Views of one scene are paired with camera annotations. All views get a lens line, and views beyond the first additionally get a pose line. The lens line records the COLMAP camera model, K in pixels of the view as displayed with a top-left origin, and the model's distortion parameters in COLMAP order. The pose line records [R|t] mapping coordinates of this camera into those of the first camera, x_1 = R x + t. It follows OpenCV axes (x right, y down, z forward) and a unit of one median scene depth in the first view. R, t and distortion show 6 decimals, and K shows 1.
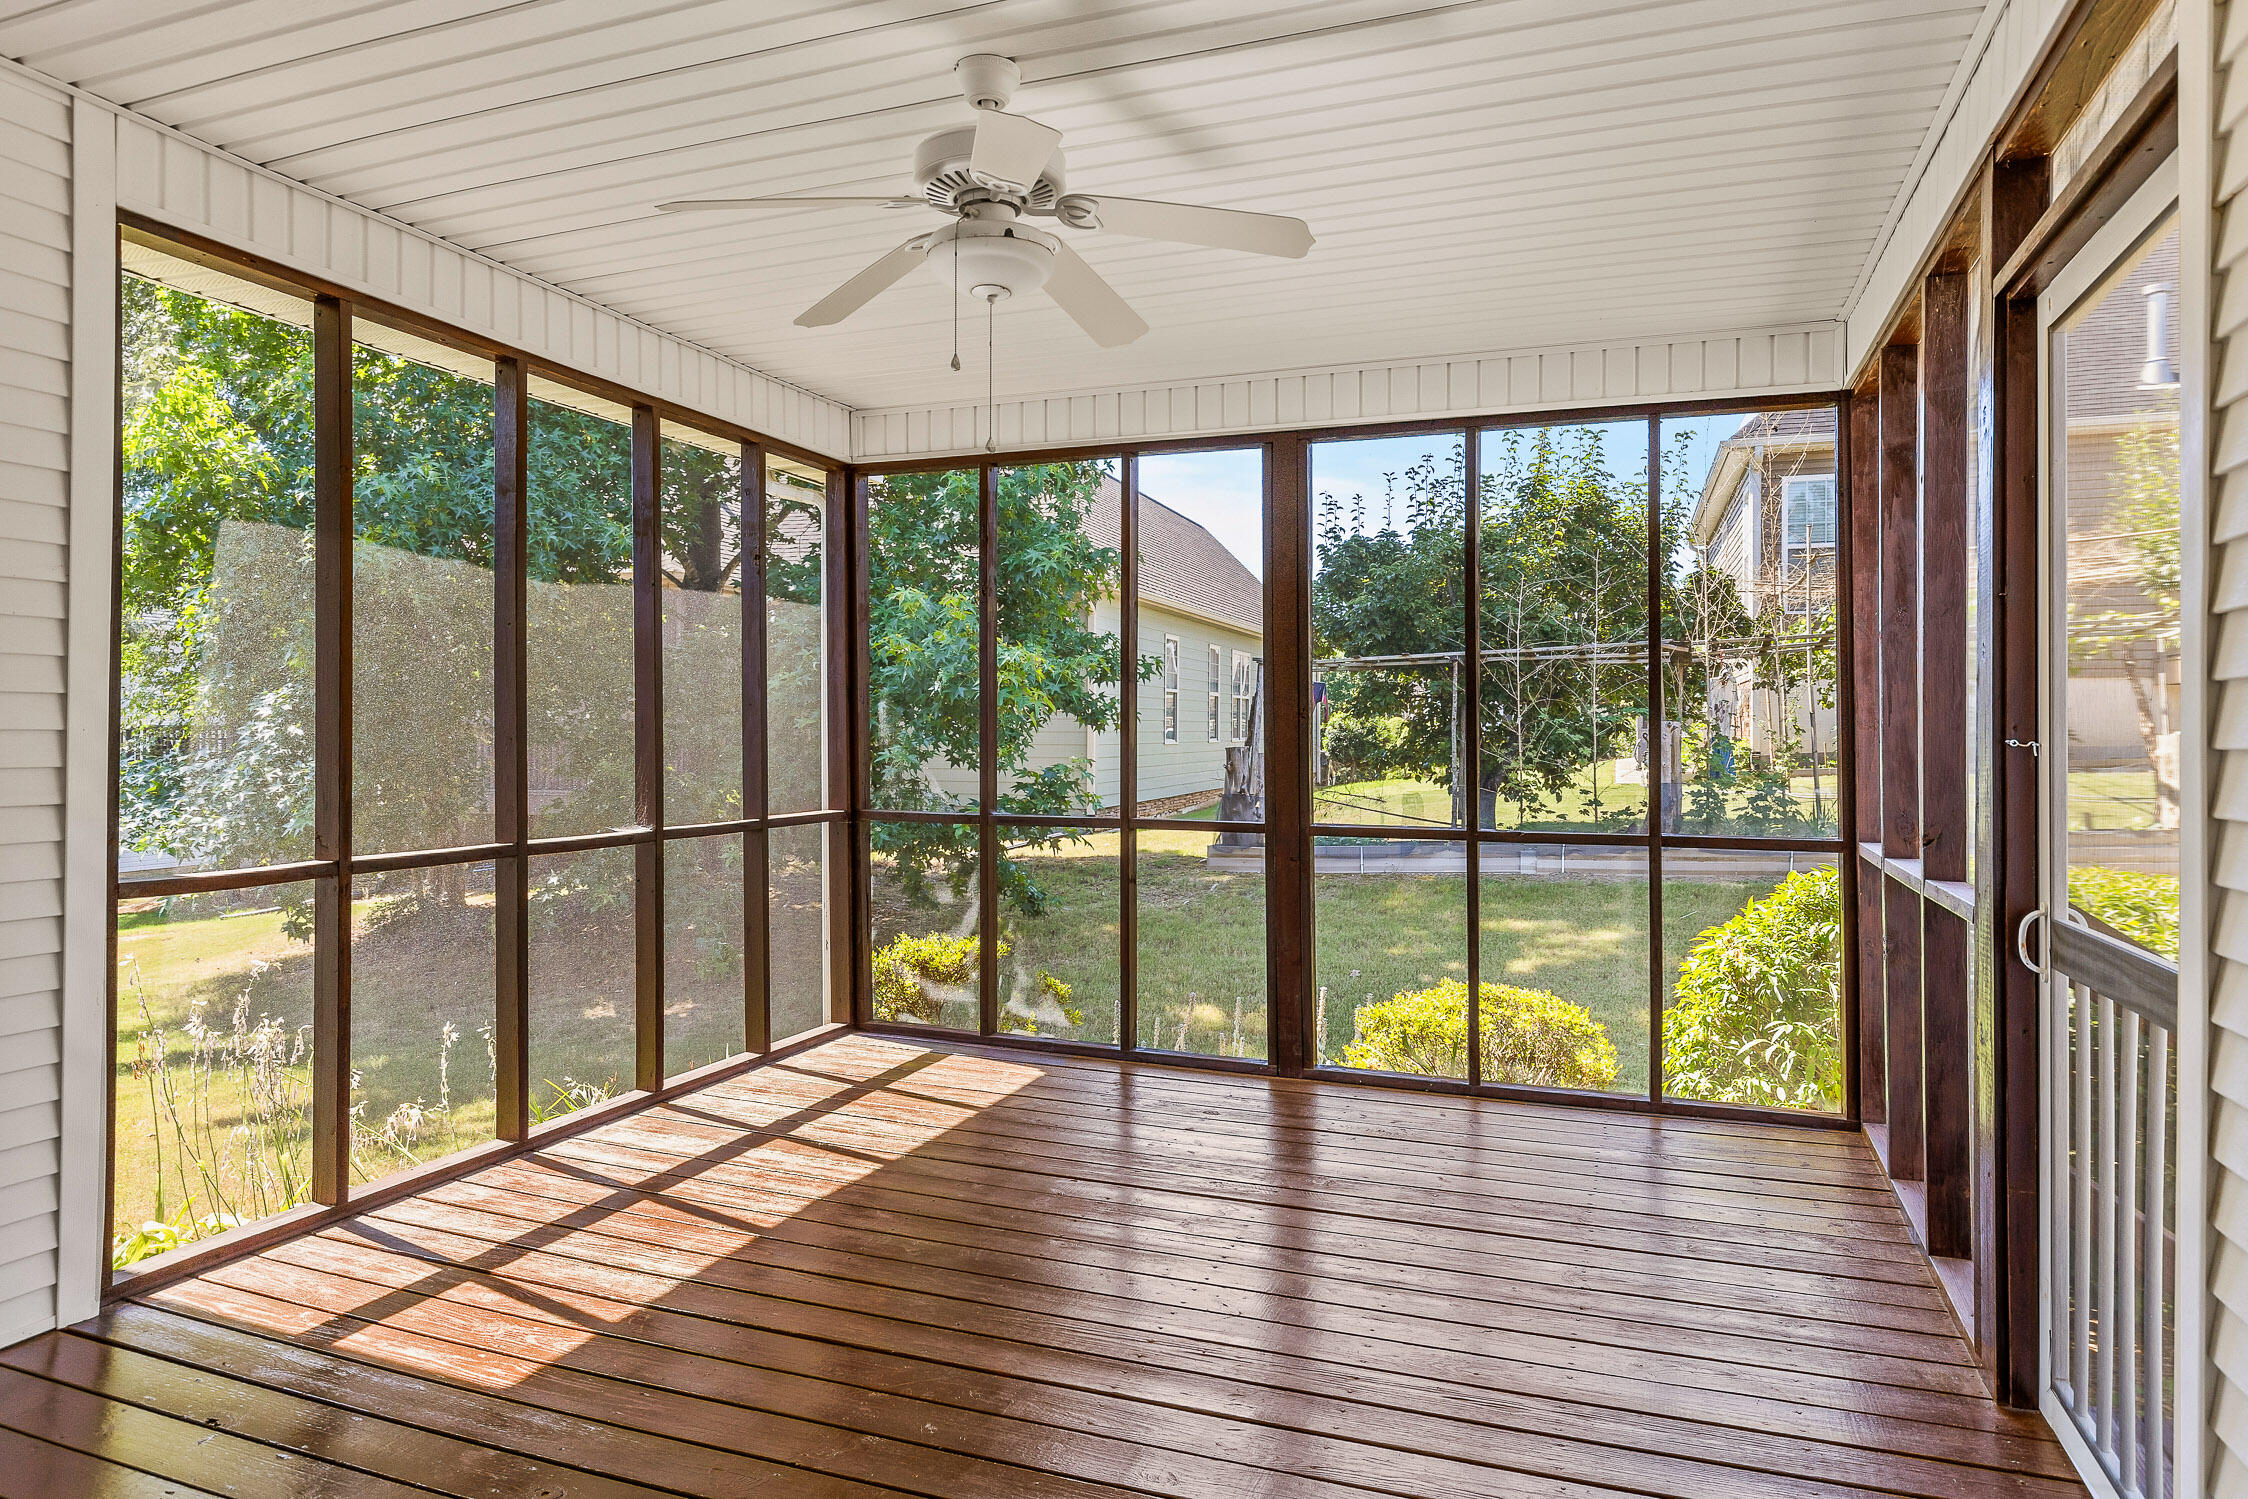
lens RADIAL K [[1377.6, 0, 1124.0], [0, 1377.6, 749.5], [0, 0, 1]] dist [0.001498, 0.000146]
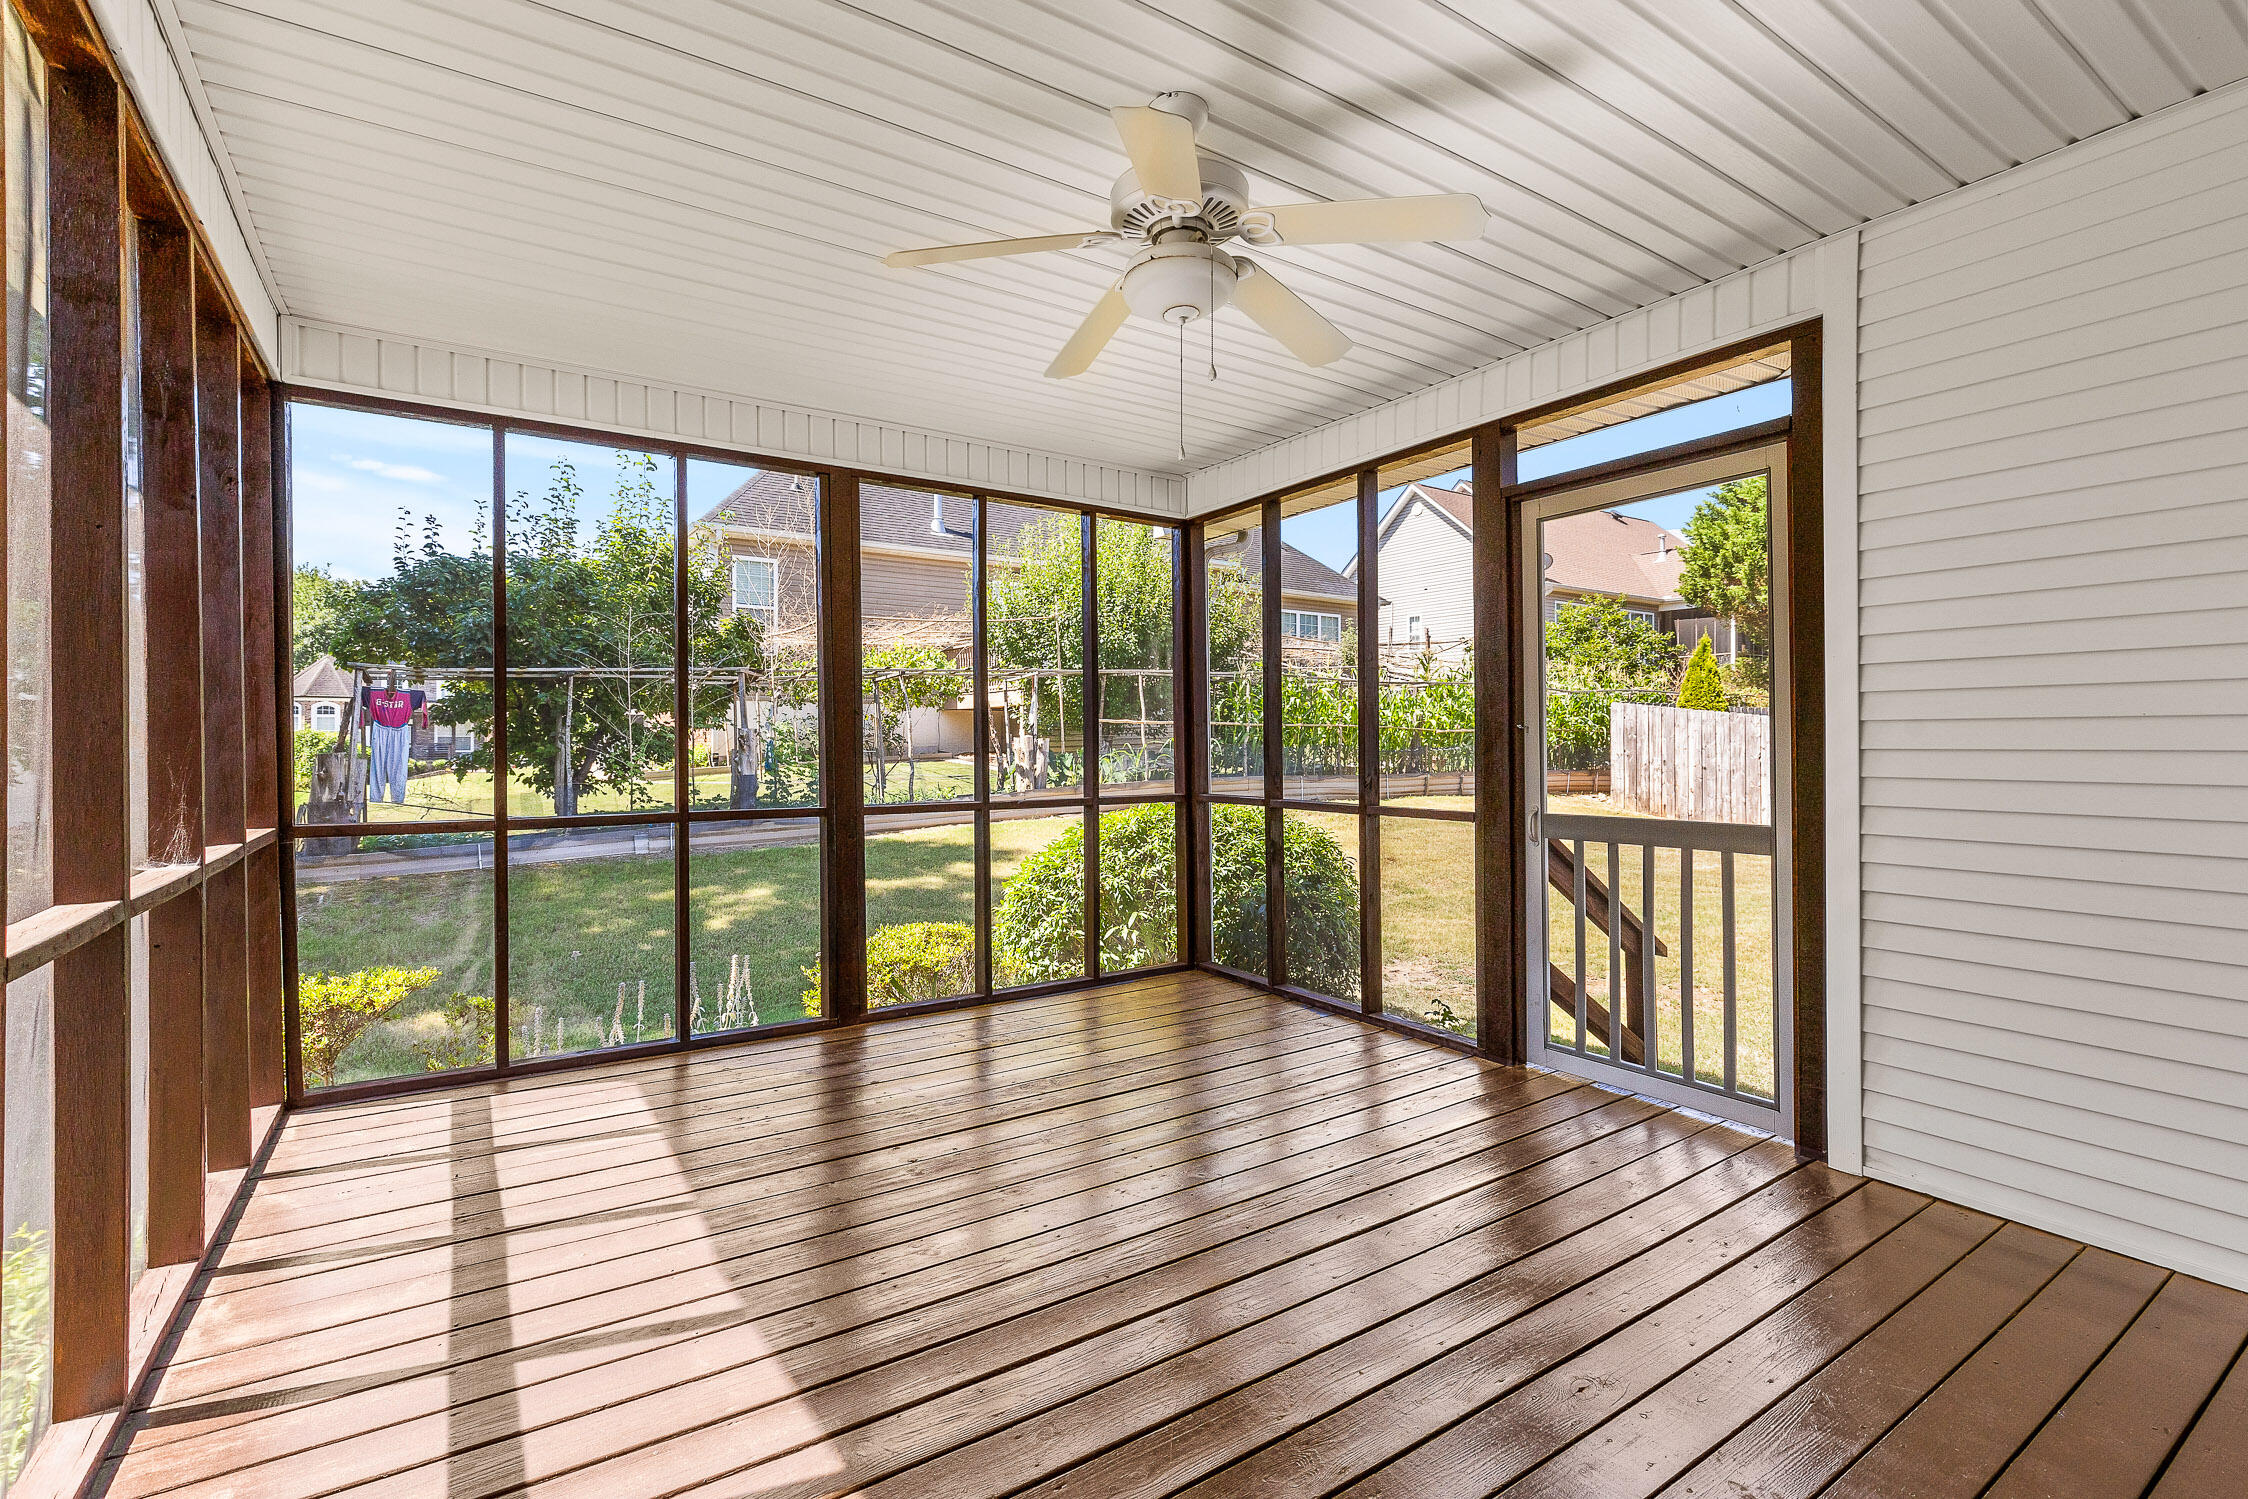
lens RADIAL K [[1008.5, 0, 1120.5], [0, 1008.5, 742.9], [0, 0, 1]] dist [0.001754, 0.000239]
pose [[0.577246, -0.006479, 0.816544, -0.438942], [0.016922, 0.999849, -0.004028, 0.008241], [-0.816395, 0.016143, 0.577269, 0.323093]]
